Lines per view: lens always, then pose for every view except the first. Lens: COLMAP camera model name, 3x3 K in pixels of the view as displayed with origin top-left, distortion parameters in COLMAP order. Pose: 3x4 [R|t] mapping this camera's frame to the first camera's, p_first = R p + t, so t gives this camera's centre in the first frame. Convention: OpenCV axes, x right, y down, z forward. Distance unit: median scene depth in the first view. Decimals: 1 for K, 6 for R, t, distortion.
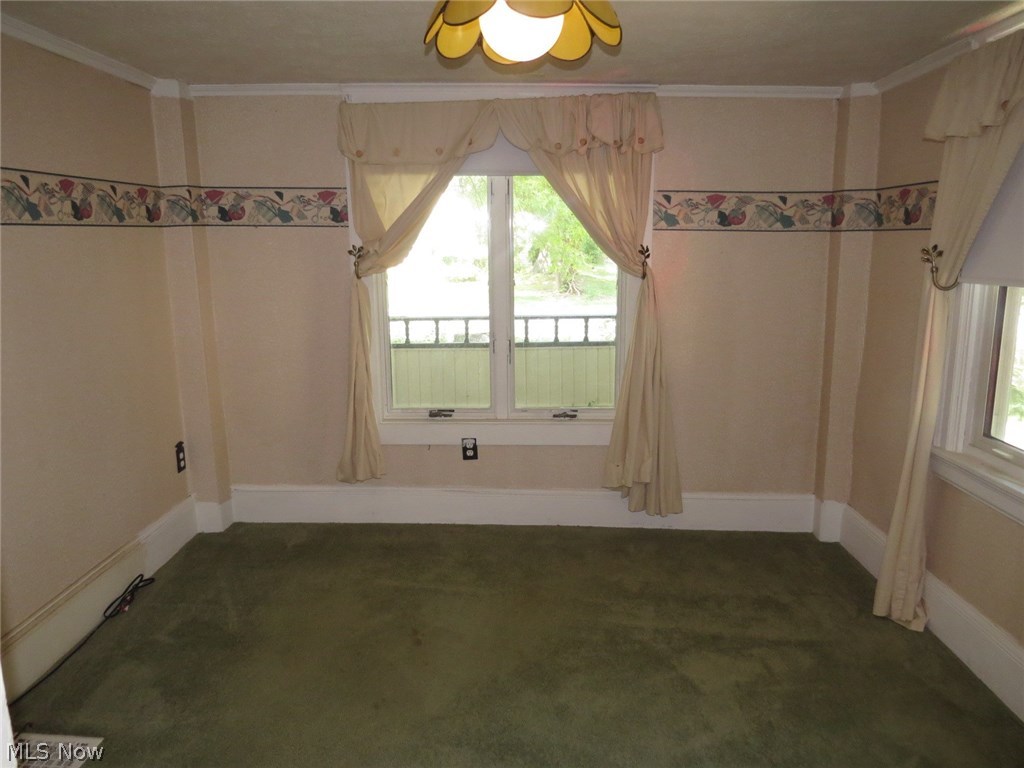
lens RADIAL K [[743.6, 0, 512.1], [0, 743.6, 390.3], [0, 0, 1]] dist [-0.001069, -0.000558]
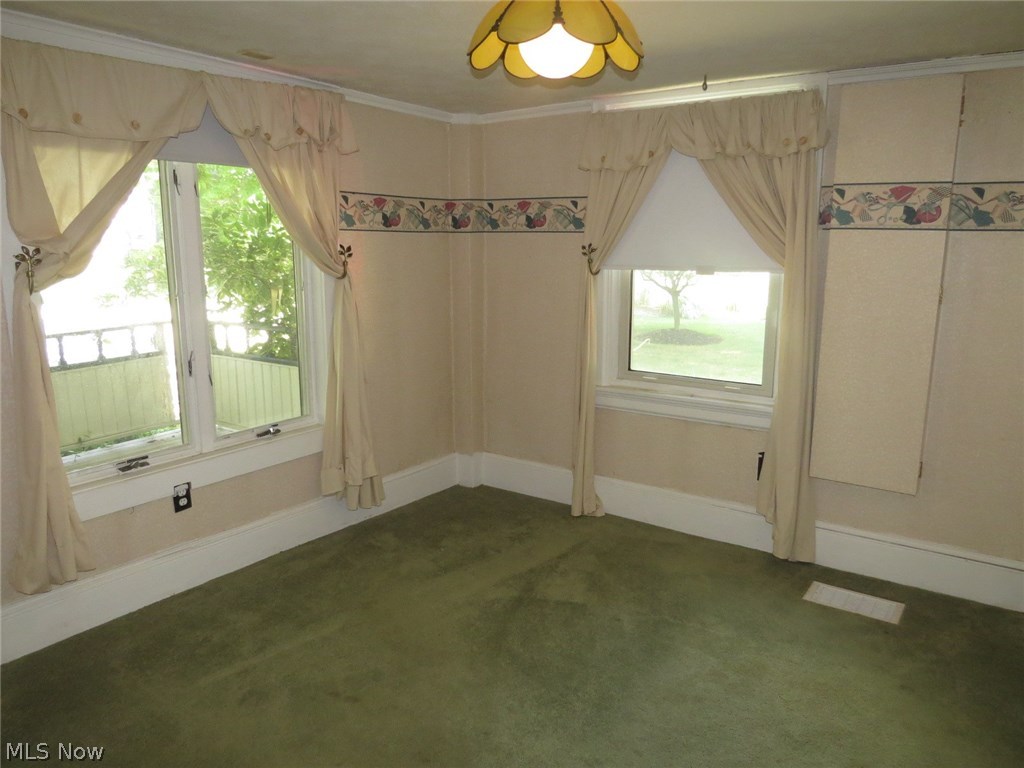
lens RADIAL K [[764.4, 0, 512.0], [0, 764.4, 384.0], [0, 0, 1]] dist [-0.000593, 0.069868]
pose [[0.546460, -0.158555, 0.822339, -0.574228], [0.160172, 0.983576, 0.083205, -0.059218], [-0.822026, 0.086247, 0.562881, 0.242577]]
